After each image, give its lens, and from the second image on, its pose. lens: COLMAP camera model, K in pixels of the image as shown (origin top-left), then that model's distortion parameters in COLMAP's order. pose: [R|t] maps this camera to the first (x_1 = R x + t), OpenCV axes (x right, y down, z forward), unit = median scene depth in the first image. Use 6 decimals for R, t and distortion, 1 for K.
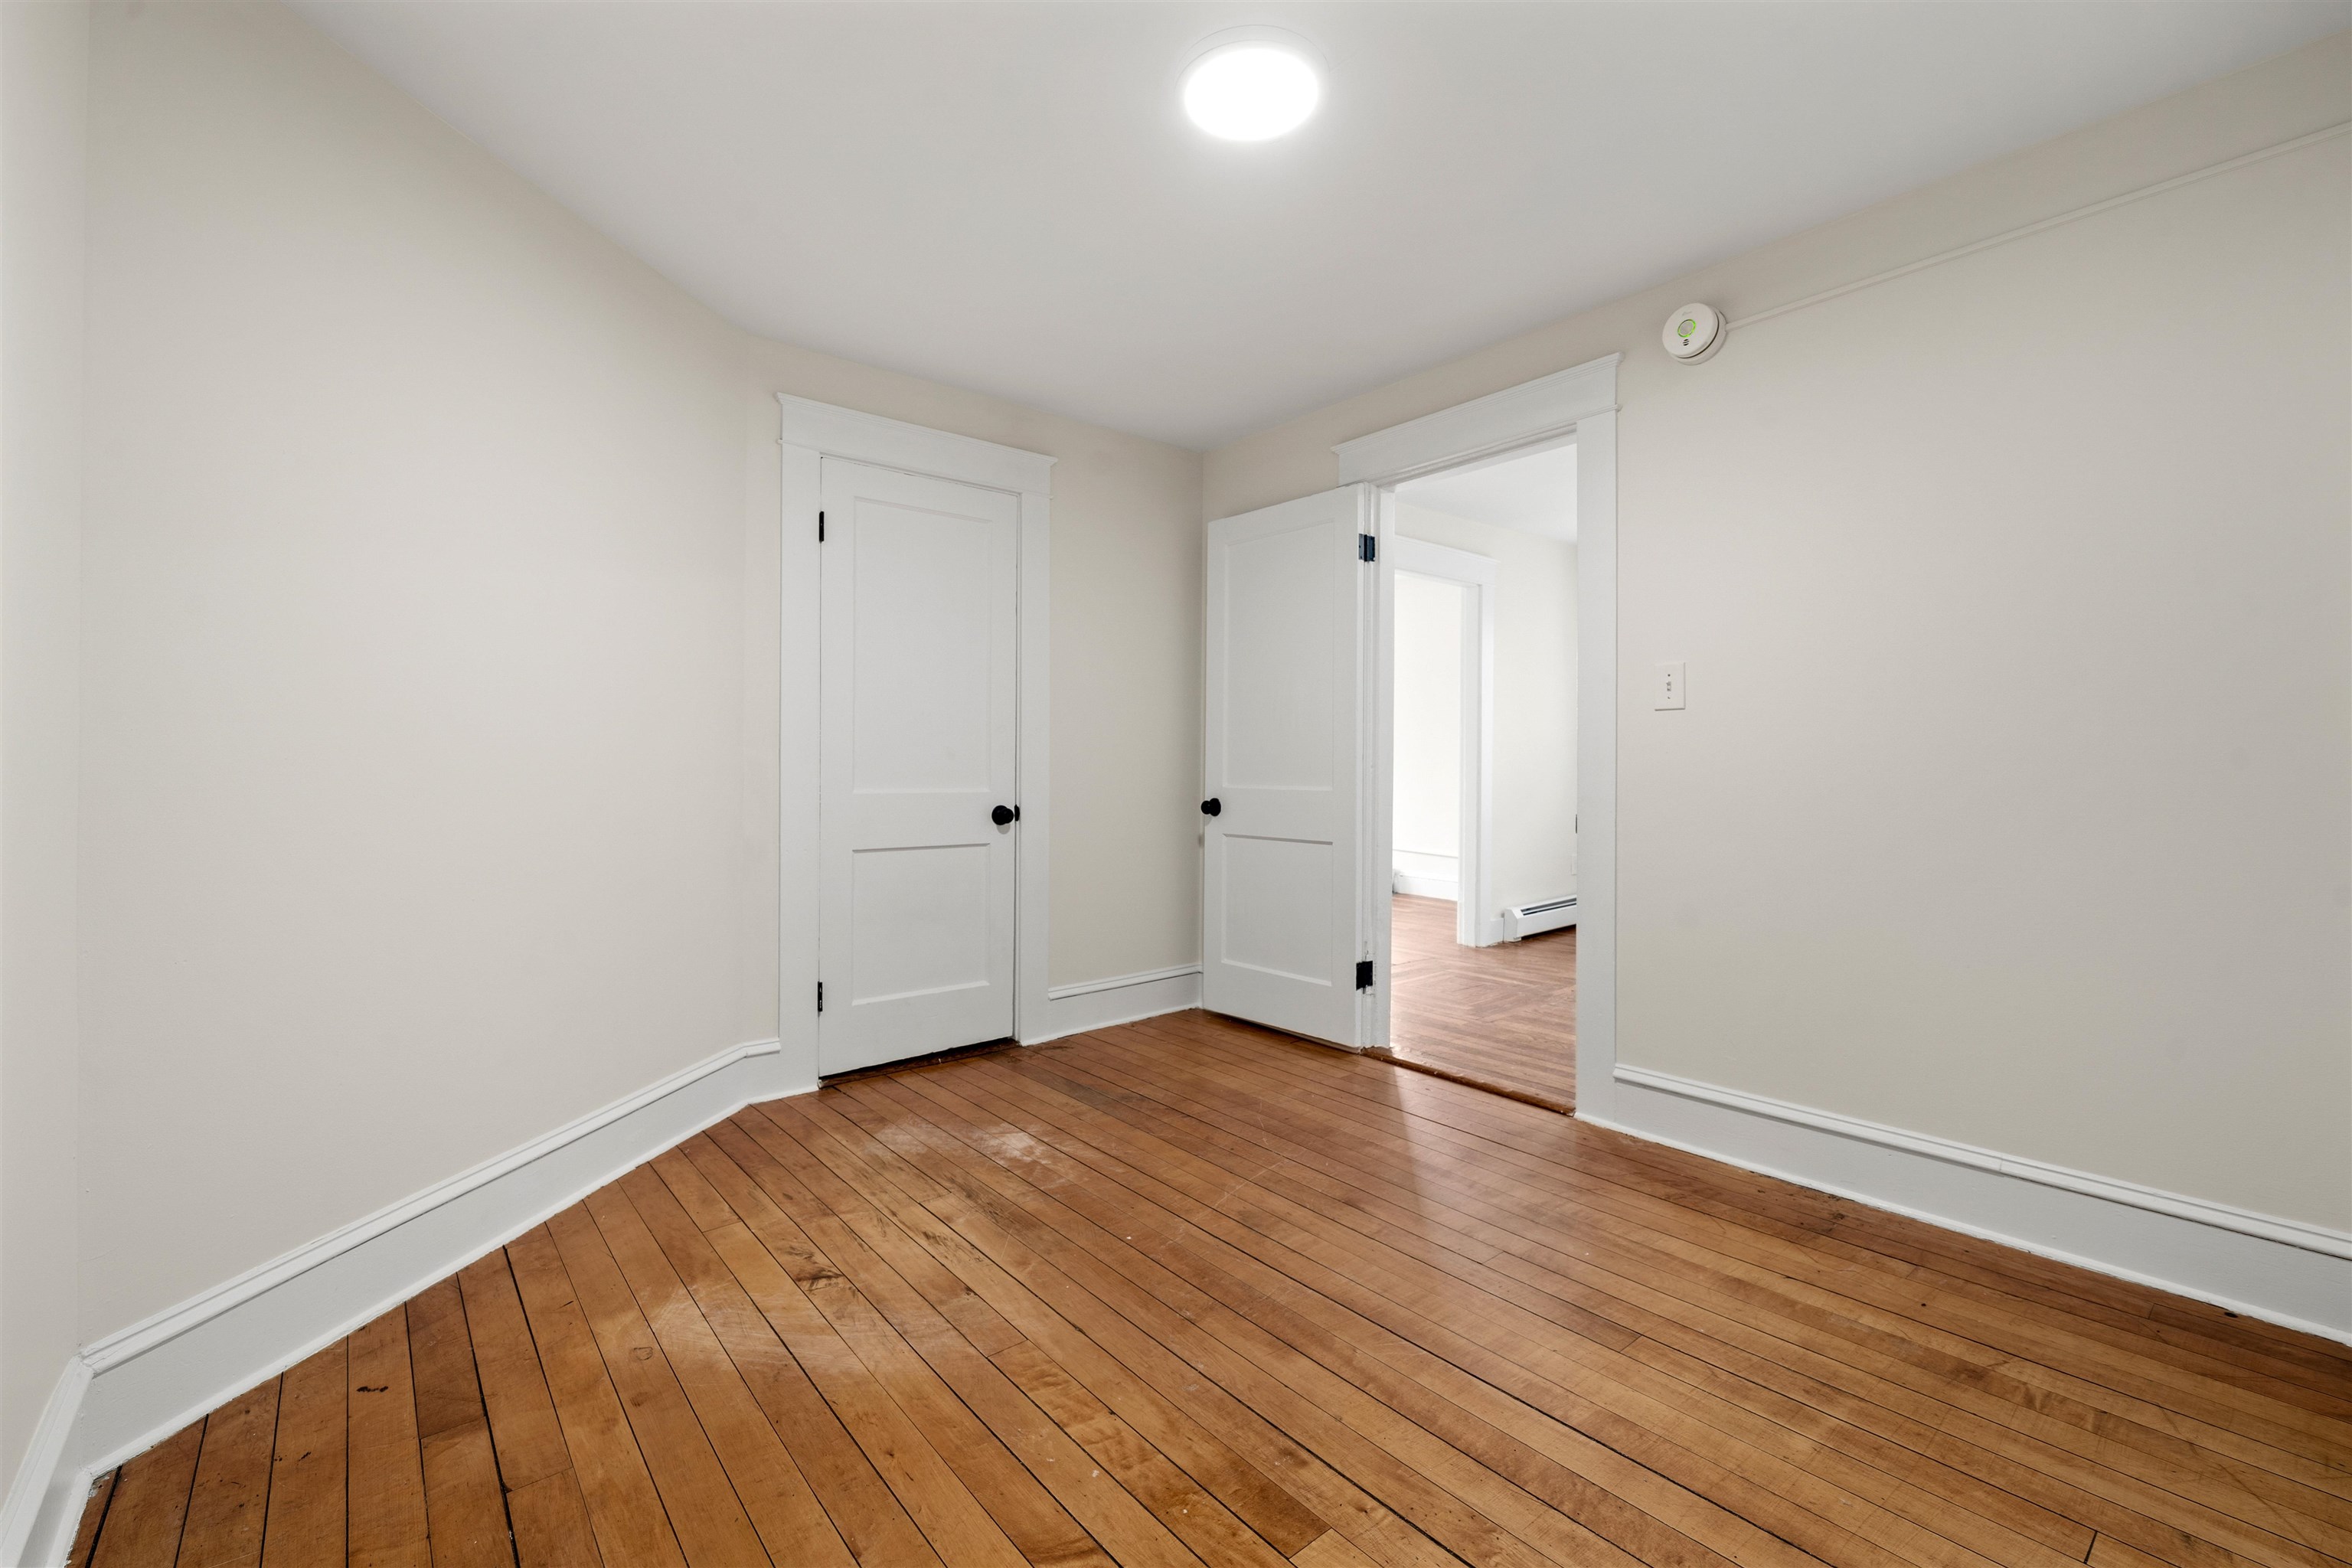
lens RADIAL K [[988.2, 0, 1166.2], [0, 988.2, 795.8], [0, 0, 1]] dist [0.000105, 0.000073]
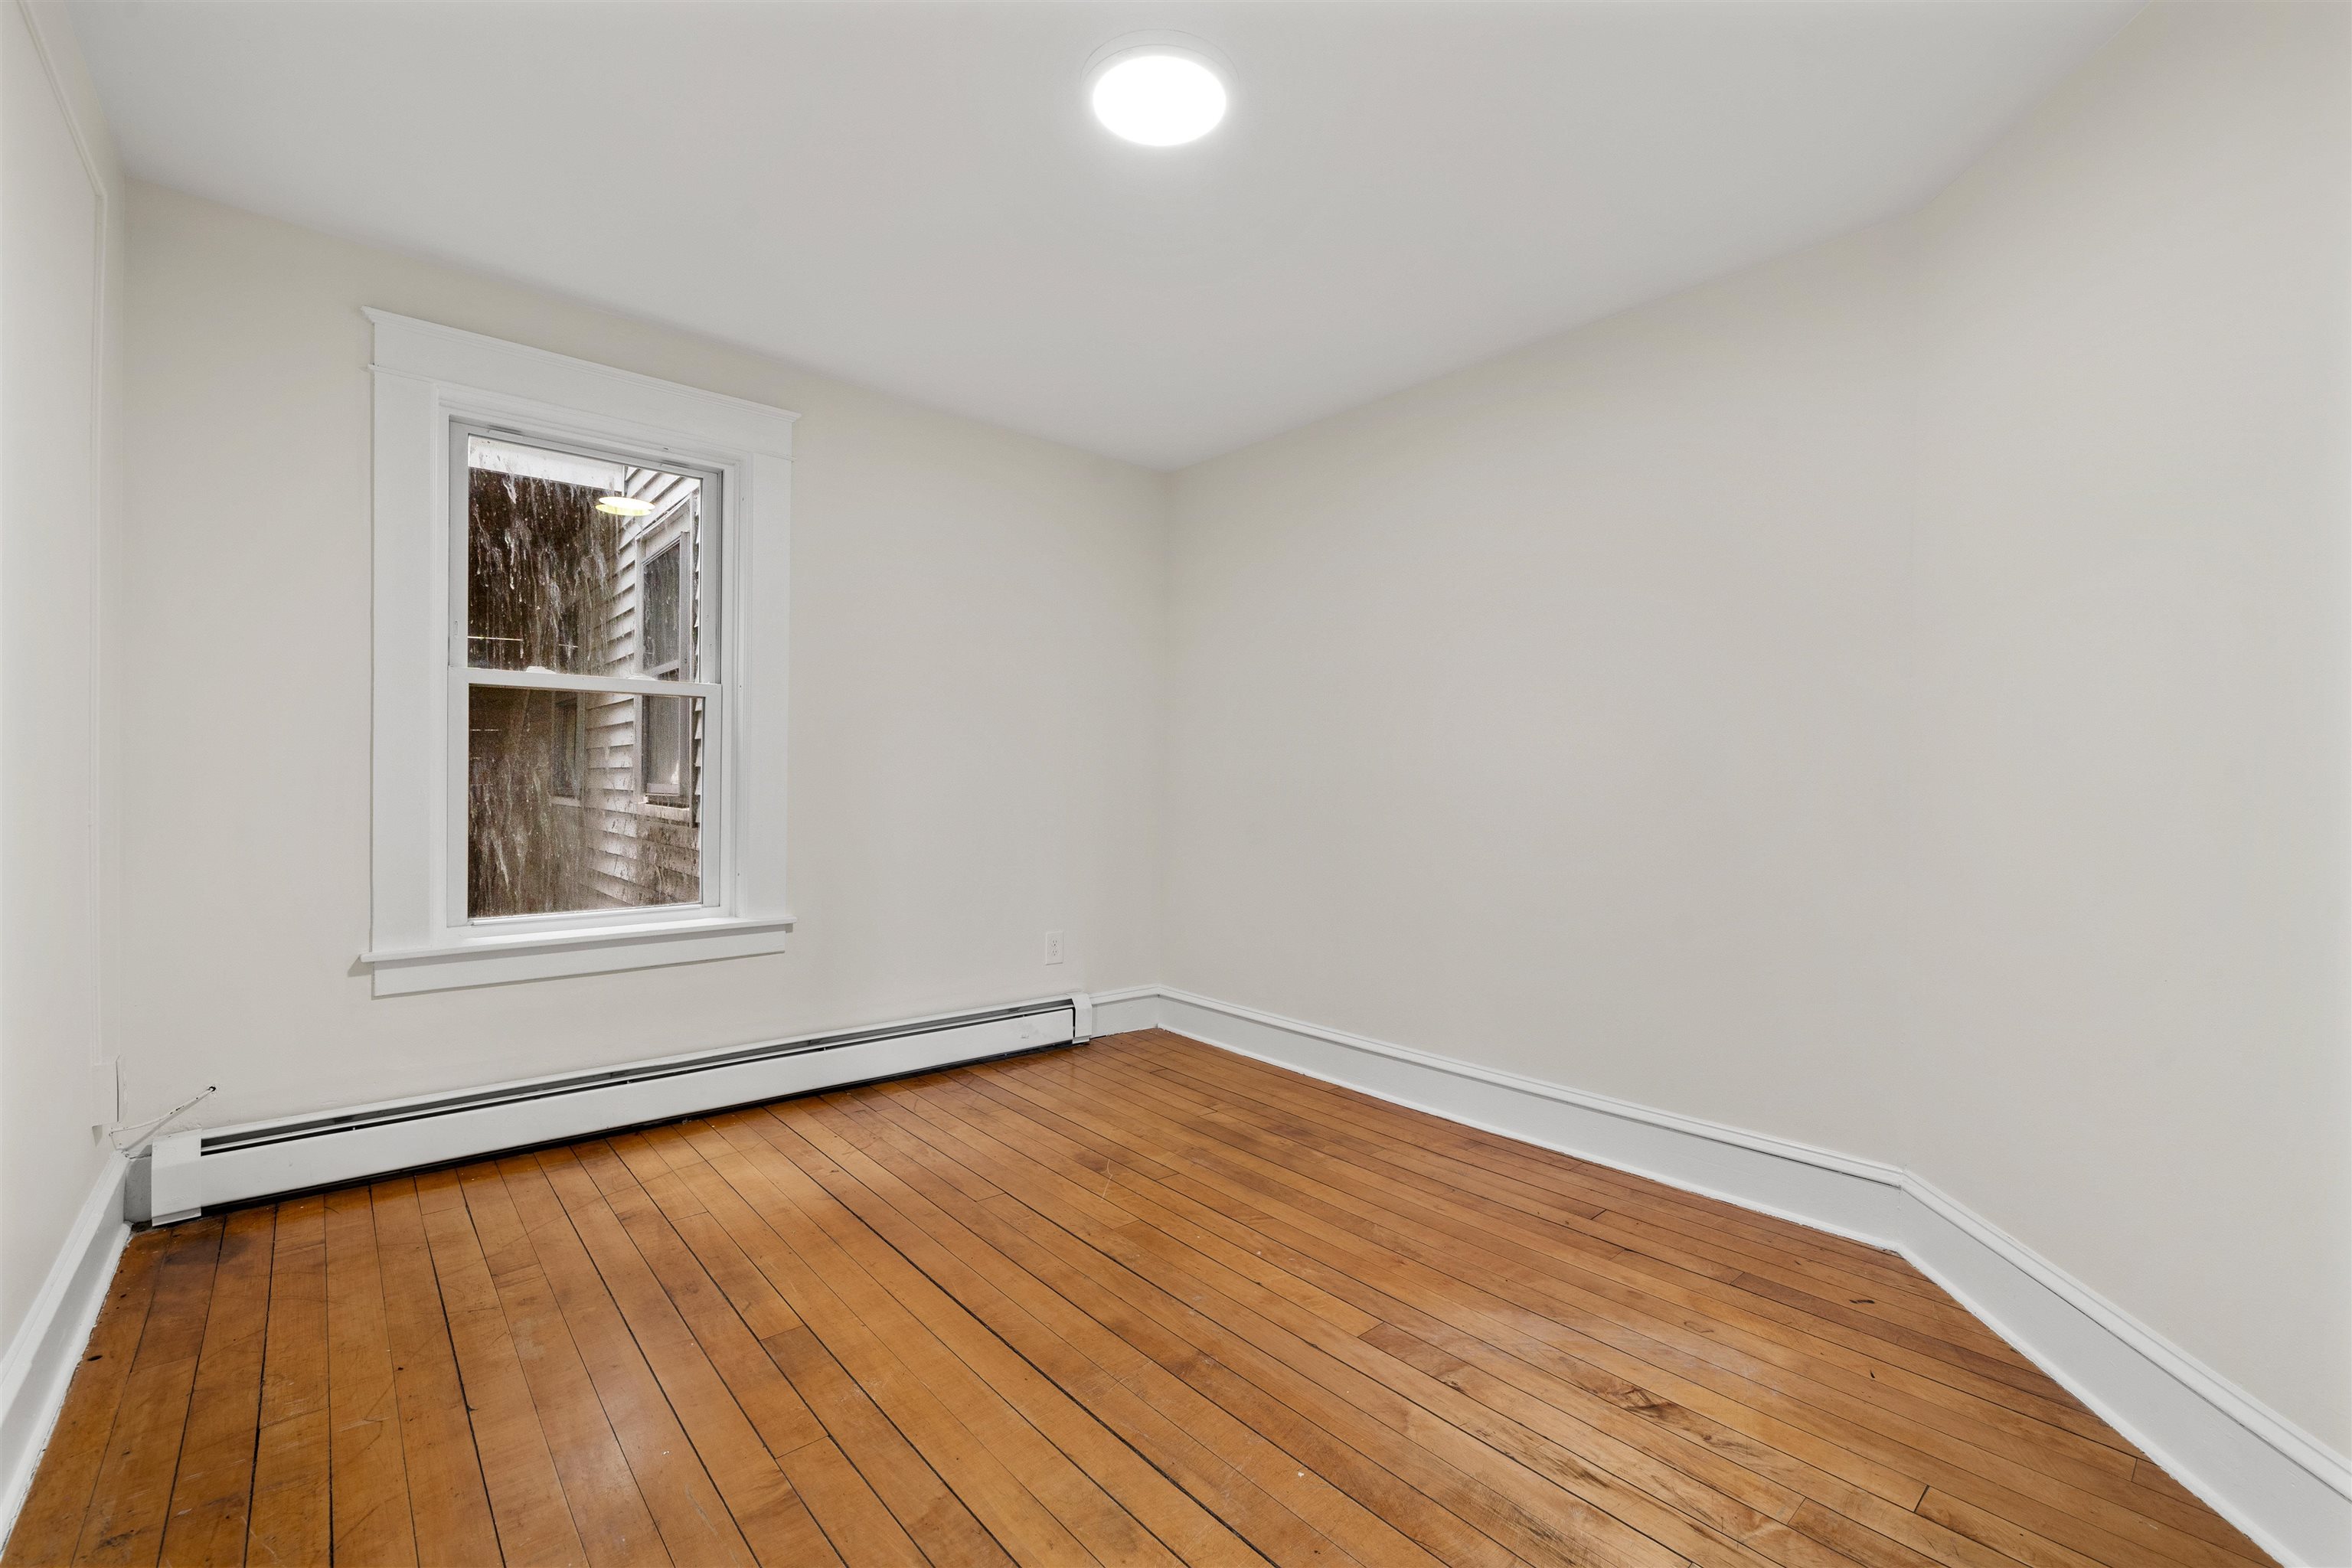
lens RADIAL K [[988.2, 0, 1166.2], [0, 988.2, 795.8], [0, 0, 1]] dist [0.000105, 0.000073]
pose [[-0.999728, -0.013940, -0.018725, 0.089691], [-0.014787, 0.998835, 0.045930, -0.067505], [0.018063, 0.046194, -0.998769, 2.005970]]
